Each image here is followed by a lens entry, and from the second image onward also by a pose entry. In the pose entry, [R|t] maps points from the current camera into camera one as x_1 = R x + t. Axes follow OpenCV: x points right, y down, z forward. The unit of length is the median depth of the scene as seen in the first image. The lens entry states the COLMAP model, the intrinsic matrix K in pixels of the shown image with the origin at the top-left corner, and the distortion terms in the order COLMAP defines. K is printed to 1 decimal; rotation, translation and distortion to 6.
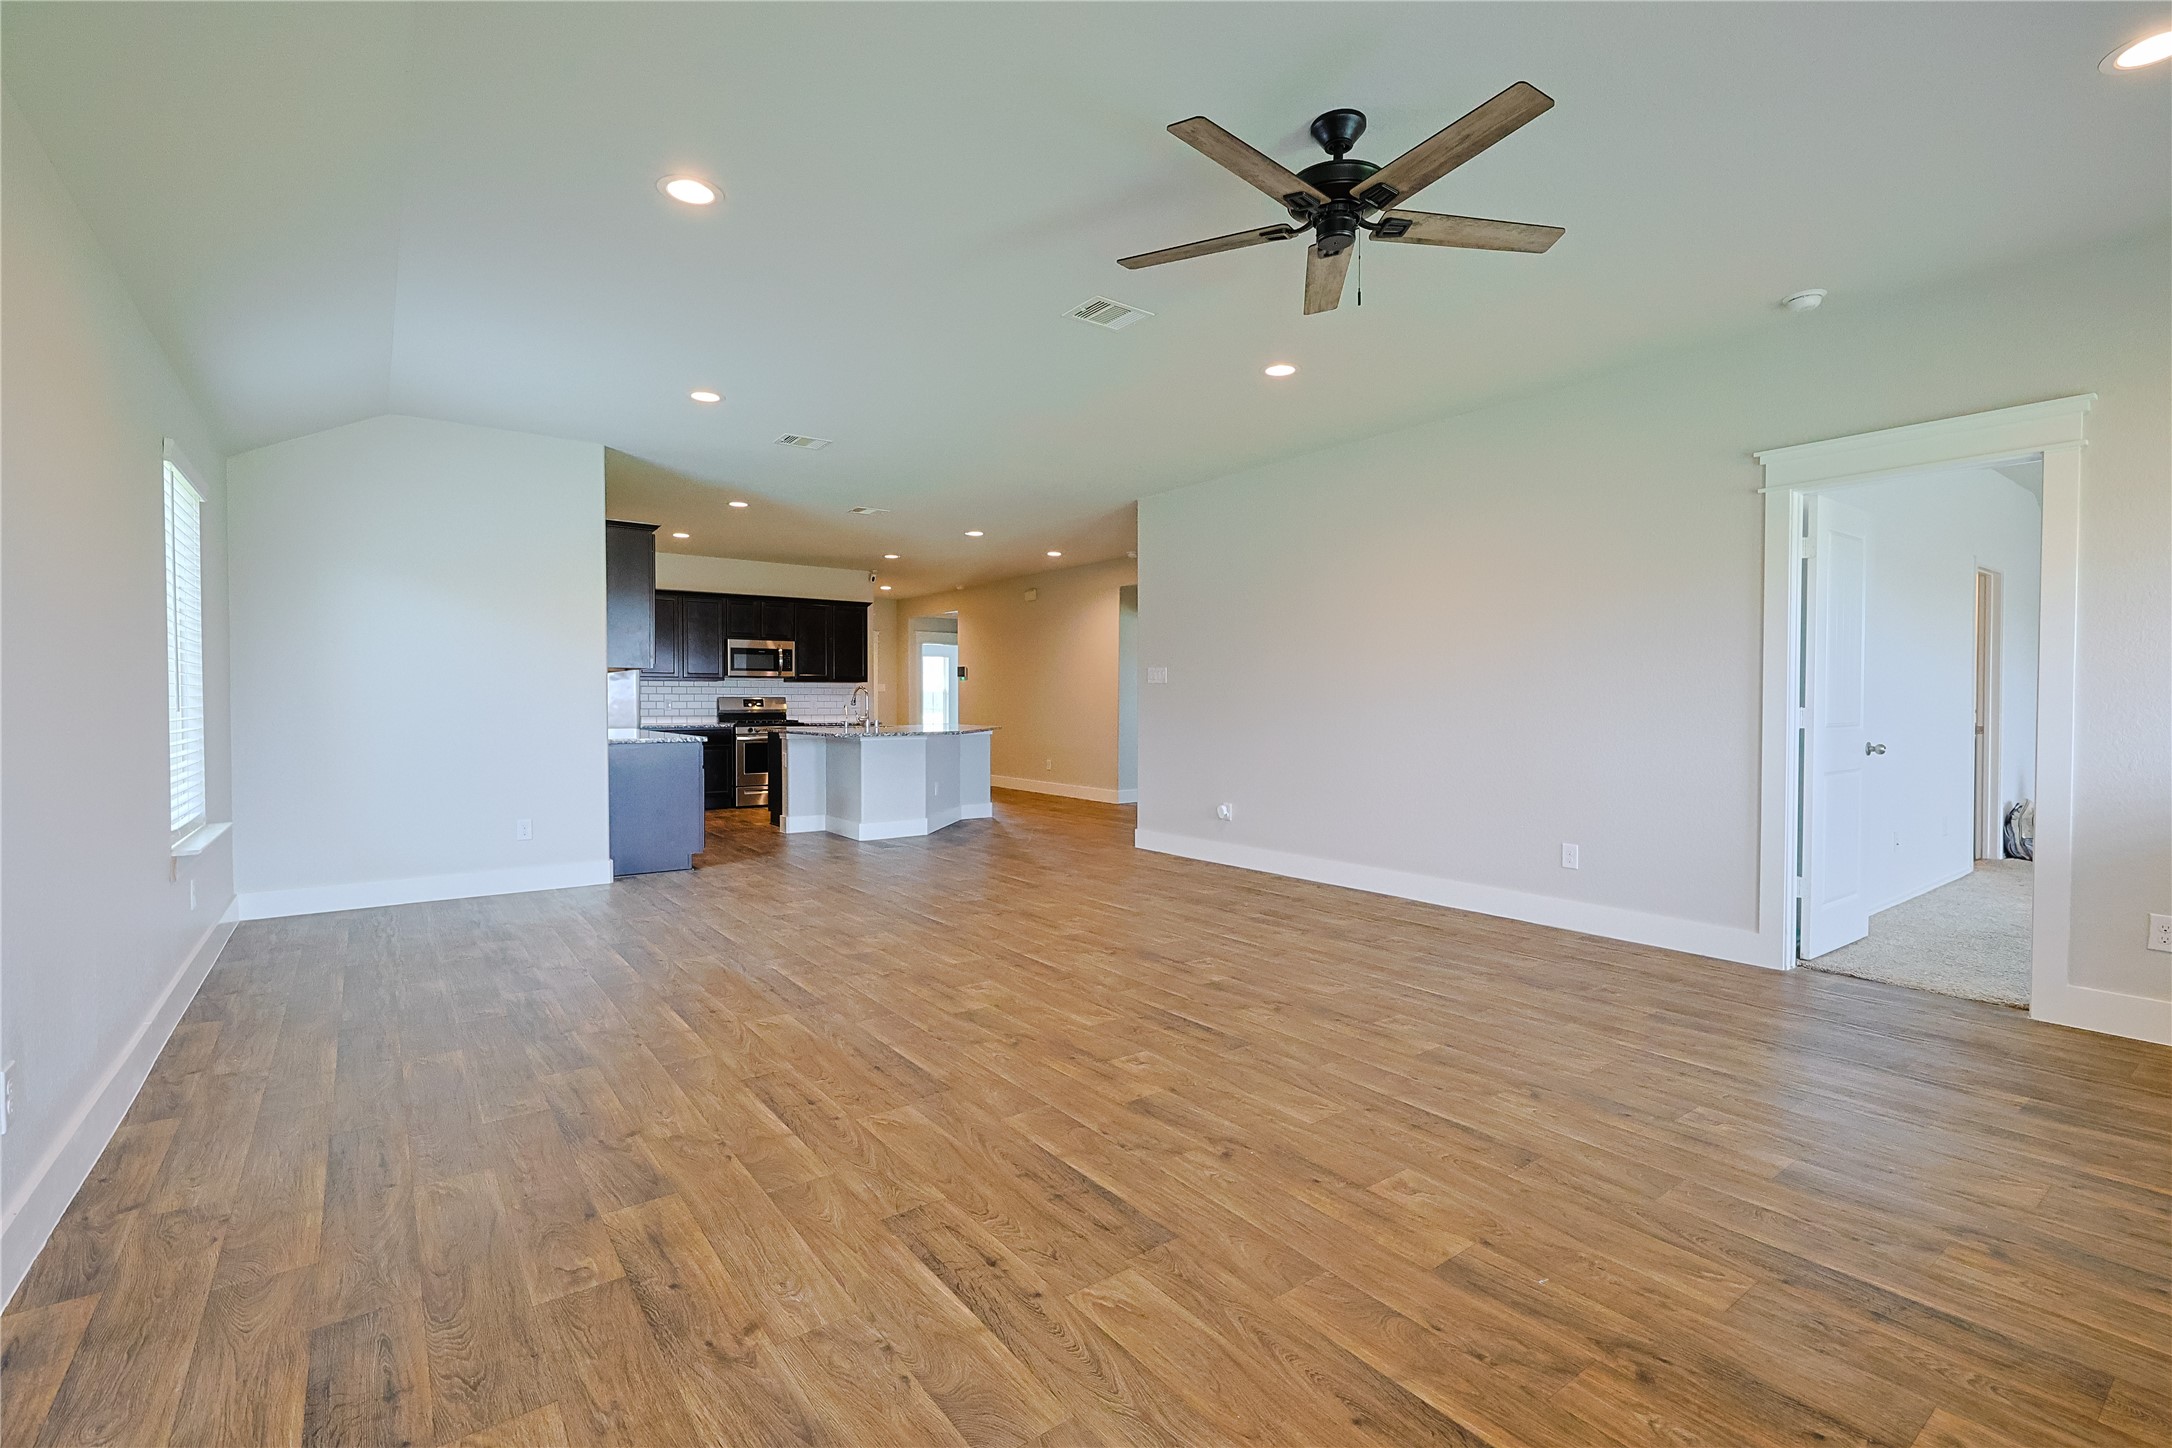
lens RADIAL K [[987.2, 0, 1091.4], [0, 987.2, 712.2], [0, 0, 1]] dist [0.000098, -0.000835]
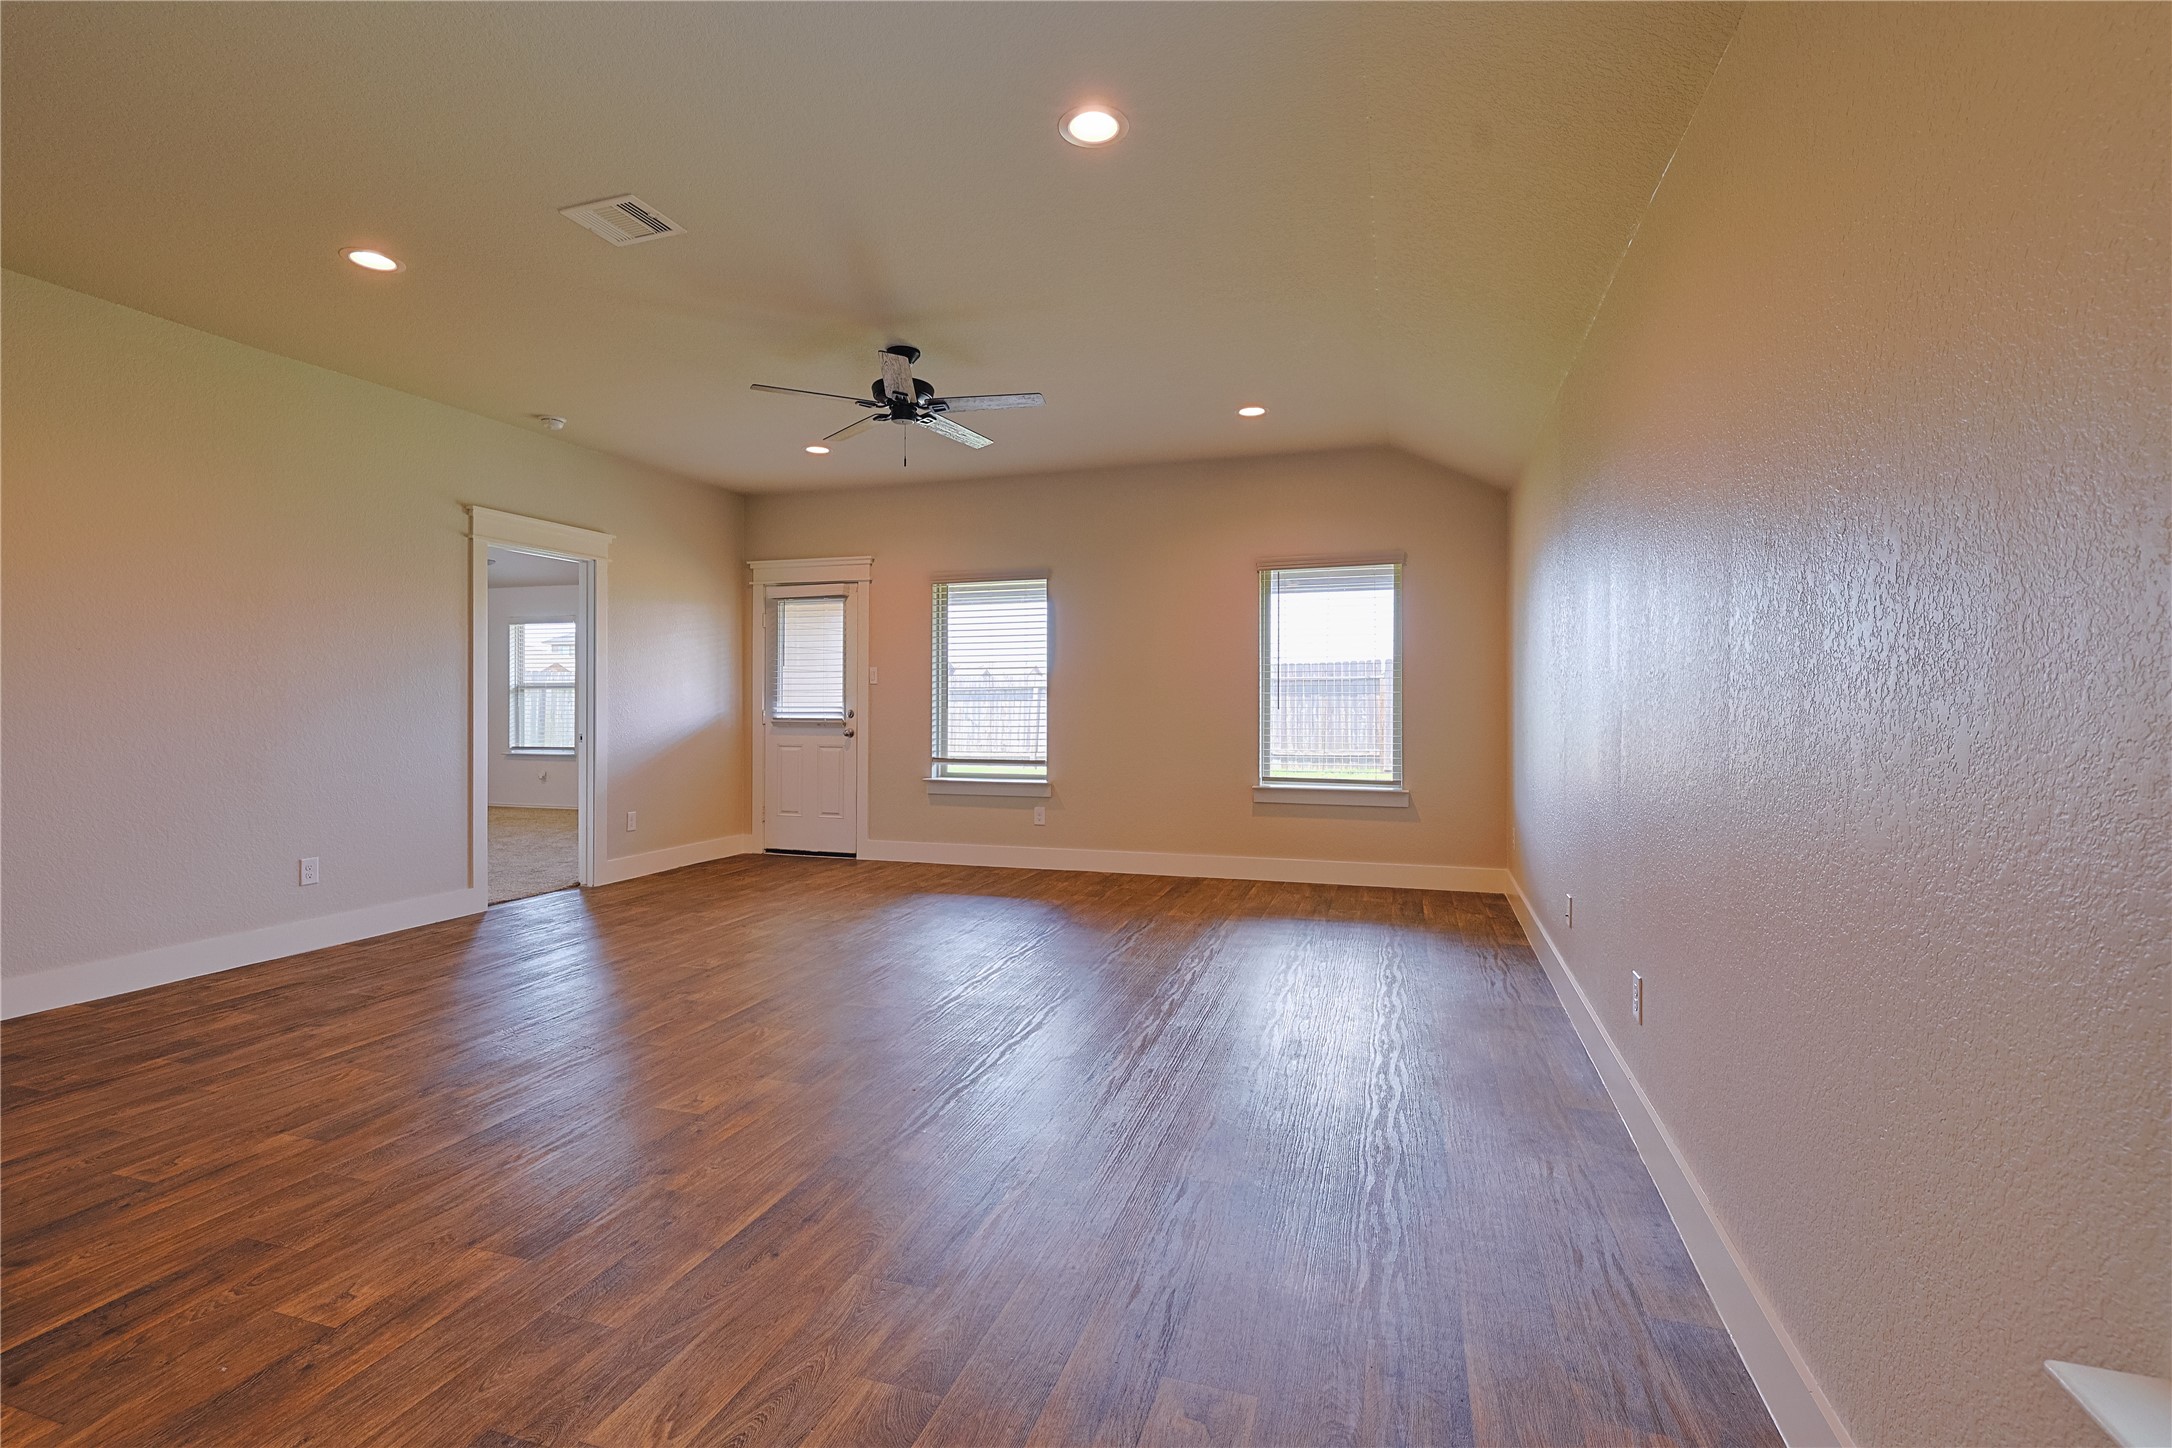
lens RADIAL K [[987.2, 0, 1077.1], [0, 987.2, 717.6], [0, 0, 1]] dist [0.000098, -0.000835]
pose [[-0.571707, -0.009591, 0.820402, -0.717976], [0.016038, 0.999610, 0.022863, -0.007988], [-0.820301, 0.026228, -0.571330, 0.988284]]
